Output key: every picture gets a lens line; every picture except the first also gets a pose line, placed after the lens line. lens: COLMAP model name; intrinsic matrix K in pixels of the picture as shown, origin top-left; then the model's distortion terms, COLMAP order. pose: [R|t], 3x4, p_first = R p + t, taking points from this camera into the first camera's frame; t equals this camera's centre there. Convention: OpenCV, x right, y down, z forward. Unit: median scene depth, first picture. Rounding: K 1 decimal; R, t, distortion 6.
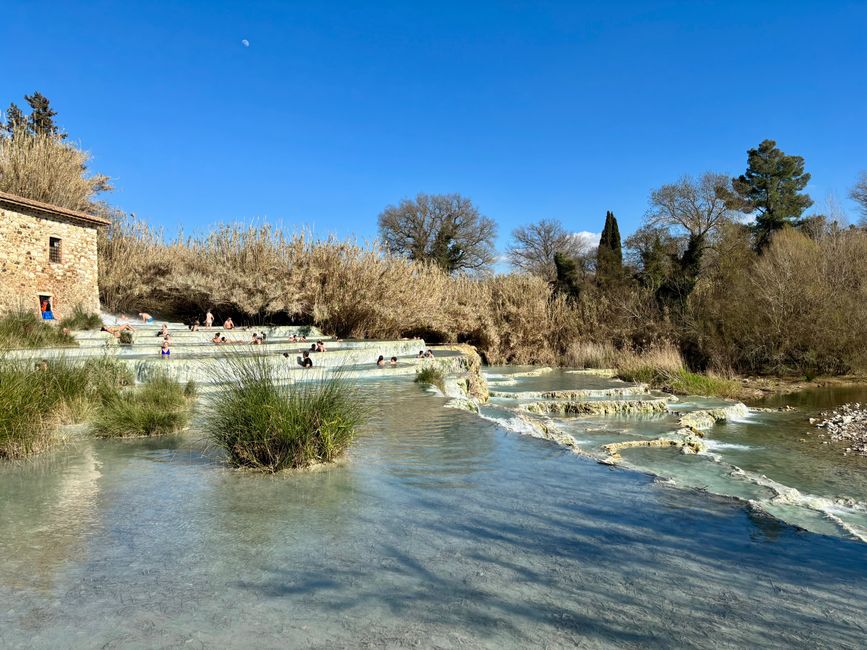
lens RADIAL K [[634.8, 0, 433.5], [0, 634.8, 325.0], [0, 0, 1]] dist [0.068711, -0.078901]
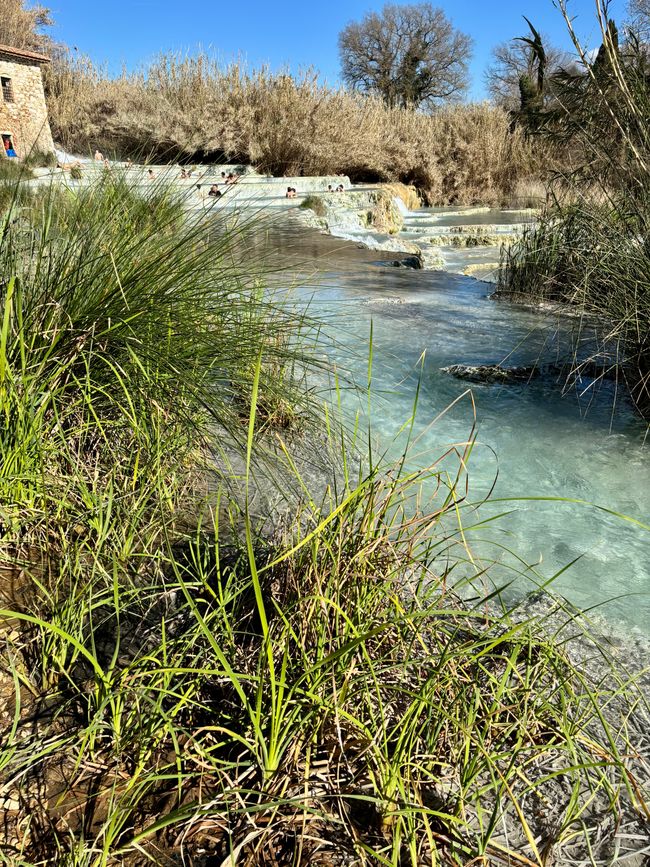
lens RADIAL K [[634.8, 0, 325.0], [0, 634.8, 433.5], [0, 0, 1]] dist [0.068711, -0.078901]
pose [[0.990337, 0.041611, -0.132290, 0.089787], [0.011566, 0.925818, 0.377792, 0.013431], [0.138197, -0.375672, 0.916391, -0.116872]]
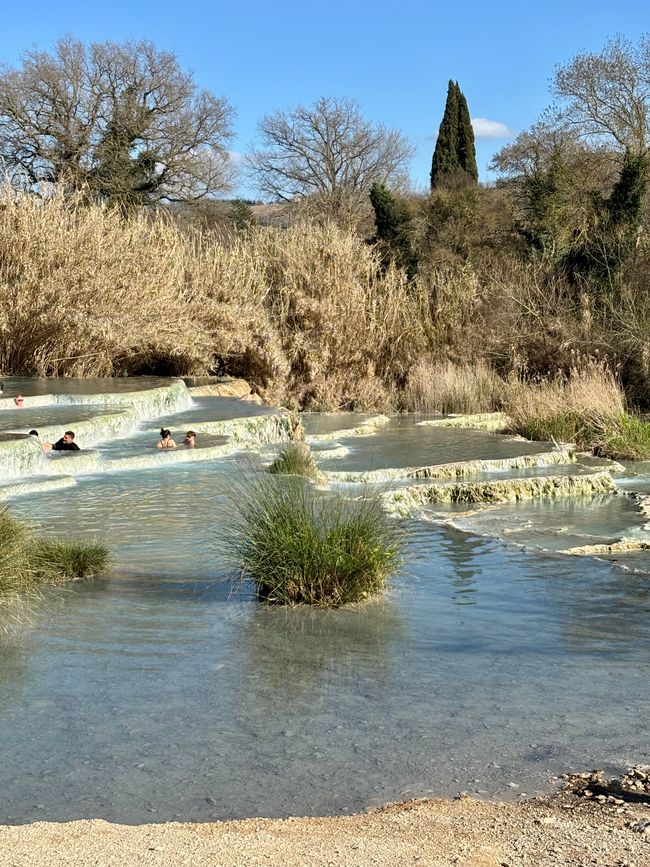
lens RADIAL K [[1390.8, 0, 325.0], [0, 1390.8, 433.5], [0, 0, 1]] dist [0.181872, -0.066077]
pose [[0.980336, -0.039069, 0.193430, -0.110539], [0.020714, 0.995164, 0.096021, -0.037318], [-0.196246, -0.090126, 0.976404, -0.163408]]
